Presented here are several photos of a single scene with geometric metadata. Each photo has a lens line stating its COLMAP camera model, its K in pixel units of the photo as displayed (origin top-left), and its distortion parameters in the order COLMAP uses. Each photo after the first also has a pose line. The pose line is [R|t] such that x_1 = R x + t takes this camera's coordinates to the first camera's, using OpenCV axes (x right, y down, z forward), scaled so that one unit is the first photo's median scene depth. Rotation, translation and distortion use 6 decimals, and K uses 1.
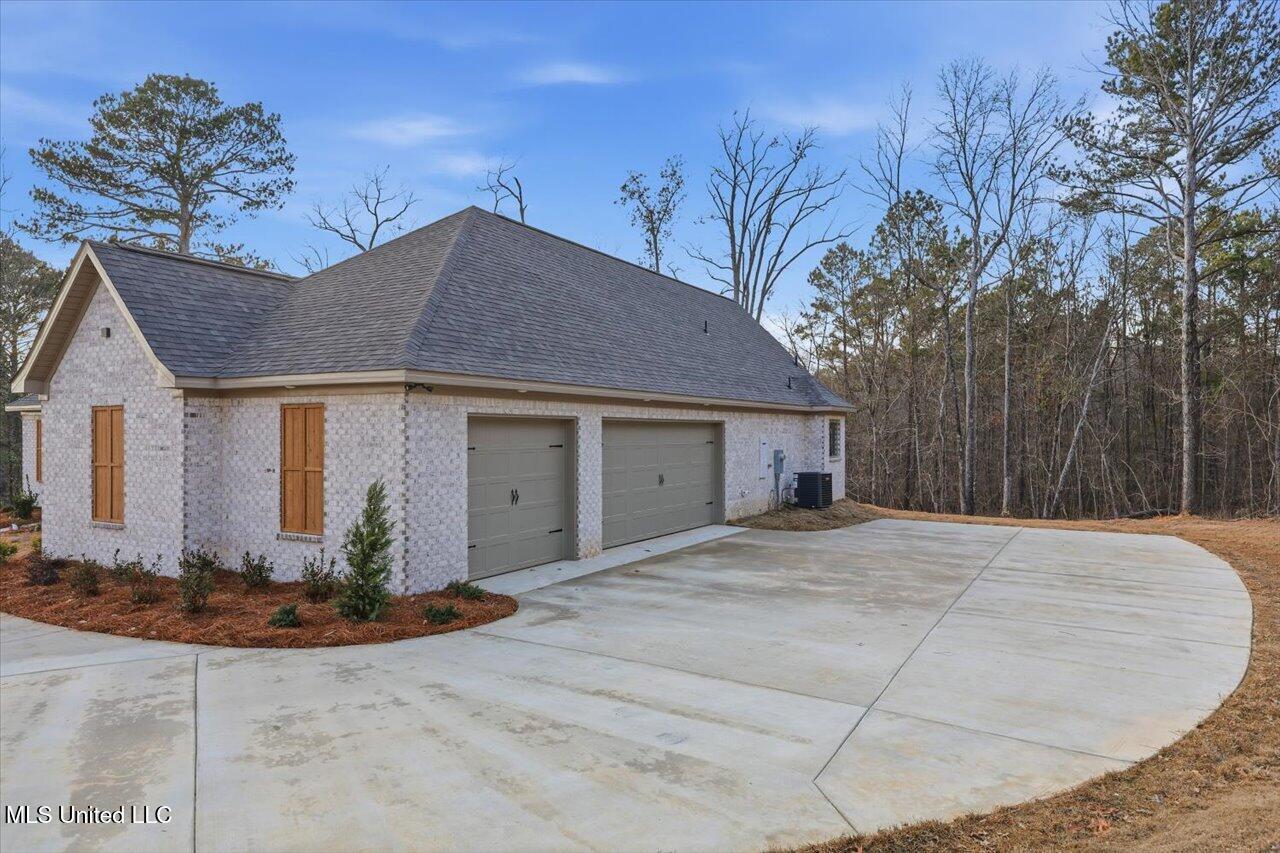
lens RADIAL K [[814.2, 0, 631.9], [0, 814.2, 430.3], [0, 0, 1]] dist [-0.002431, 0.001431]
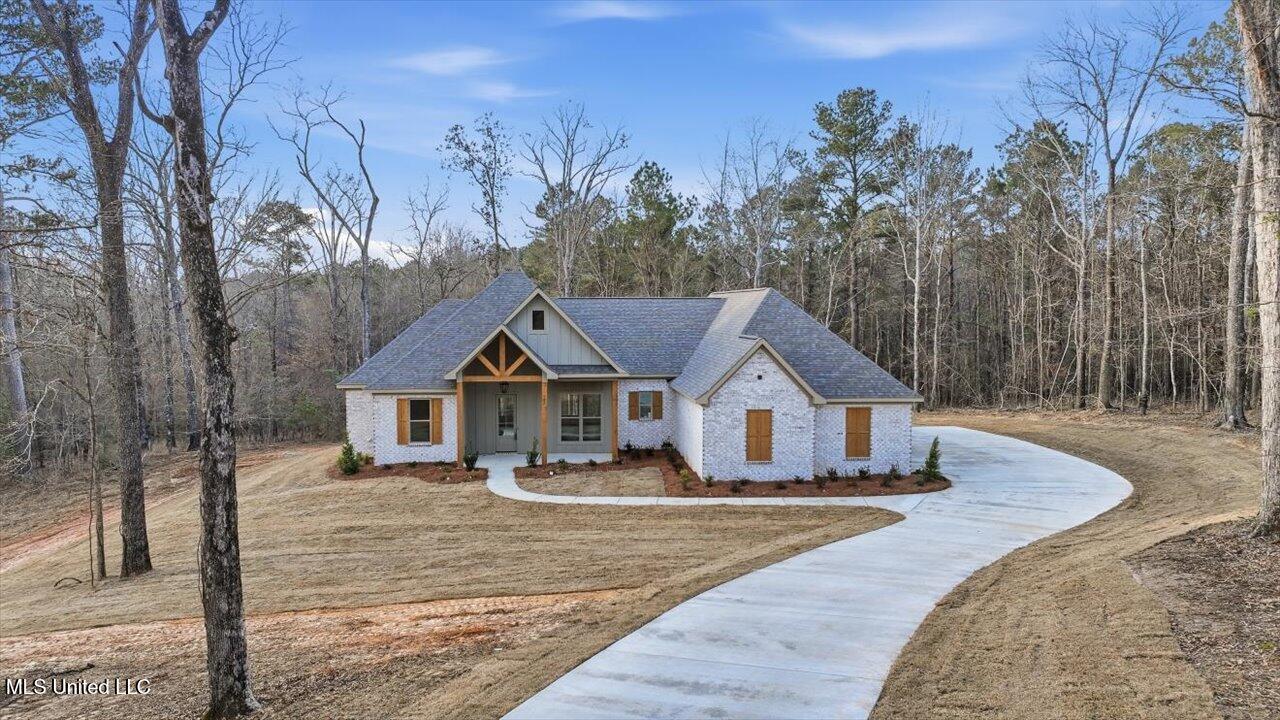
lens RADIAL K [[902.1, 0, 642.7], [0, 902.1, 349.6], [0, 0, 1]] dist [0.000546, 0.010831]
pose [[0.818160, -0.024195, 0.574481, -2.453361], [-0.005364, 0.998750, 0.049703, -0.333457], [-0.574965, -0.043746, 0.817007, -0.882737]]
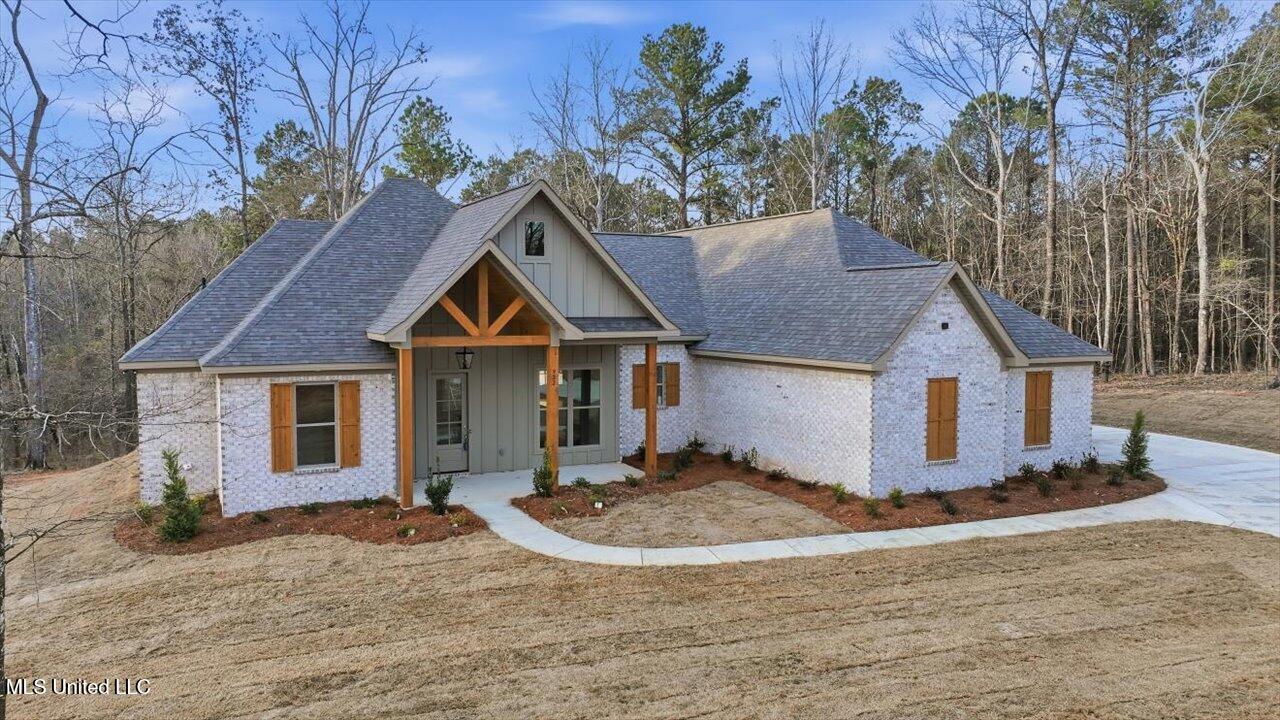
lens RADIAL K [[902.1, 0, 645.3], [0, 902.1, 355.2], [0, 0, 1]] dist [0.000546, 0.010831]
pose [[0.548256, -0.043691, 0.835169, -2.343005], [-0.006374, 0.998387, 0.056414, -0.161822], [-0.836286, -0.036253, 0.547093, 0.609060]]
